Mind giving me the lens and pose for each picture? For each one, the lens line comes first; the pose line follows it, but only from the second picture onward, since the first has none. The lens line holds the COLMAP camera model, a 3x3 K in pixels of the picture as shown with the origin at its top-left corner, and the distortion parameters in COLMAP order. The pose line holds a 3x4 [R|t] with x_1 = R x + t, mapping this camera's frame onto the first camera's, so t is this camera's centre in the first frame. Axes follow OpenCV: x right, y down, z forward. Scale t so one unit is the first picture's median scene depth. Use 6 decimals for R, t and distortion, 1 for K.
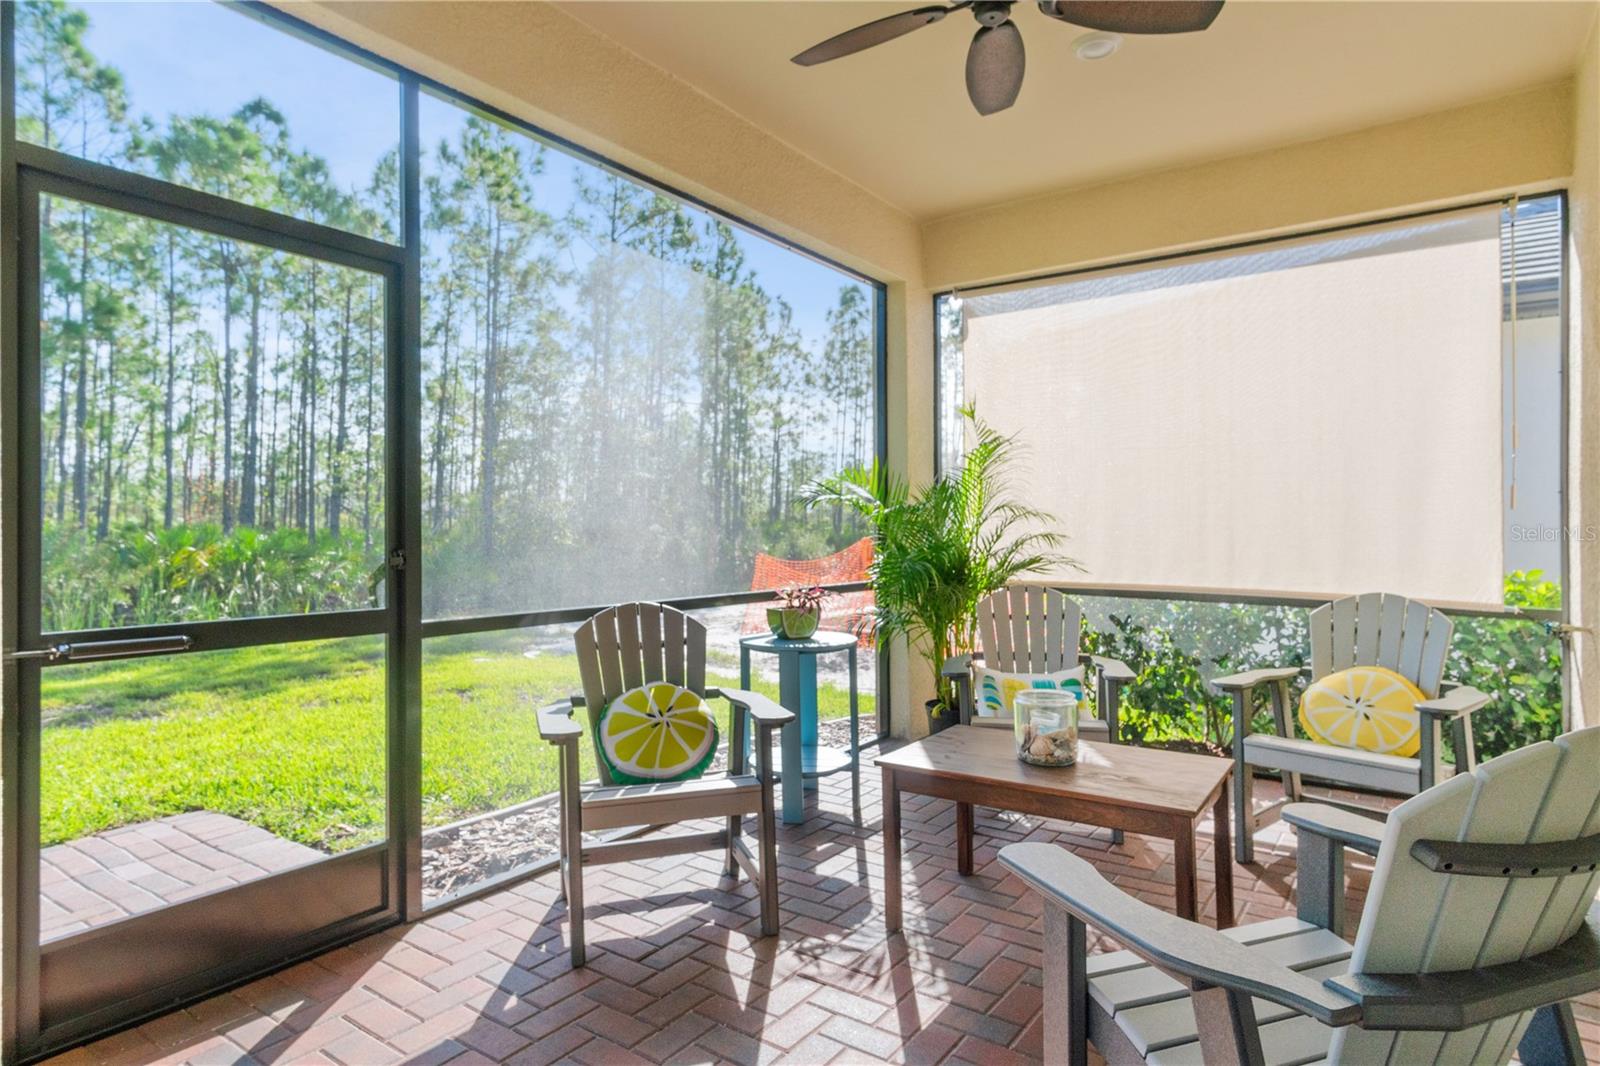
lens RADIAL K [[851.9, 0, 805.1], [0, 851.9, 525.5], [0, 0, 1]] dist [0.004525, -0.000856]
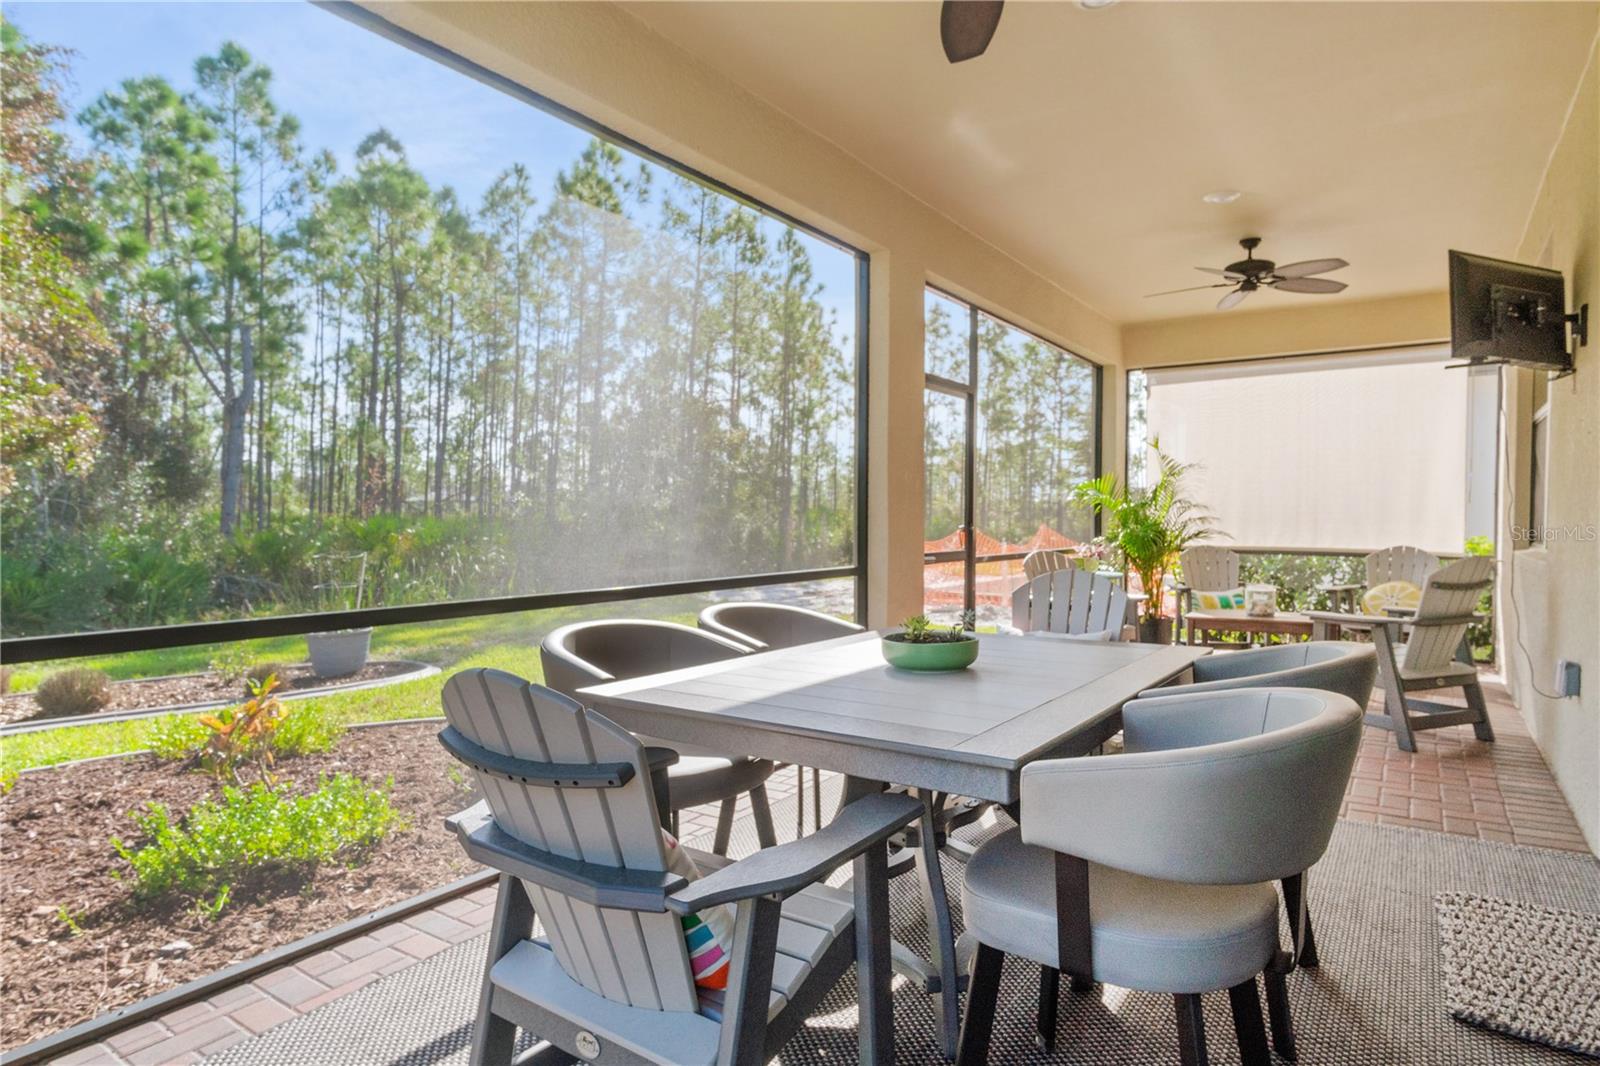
lens RADIAL K [[876.9, 0, 800.0], [0, 876.9, 533.0], [0, 0, 1]] dist [0.001583, 0.001382]
pose [[0.999727, -0.002969, 0.023160, -0.523756], [0.002470, 0.999765, 0.021534, 0.003042], [-0.023218, -0.021471, 0.999500, -0.680334]]
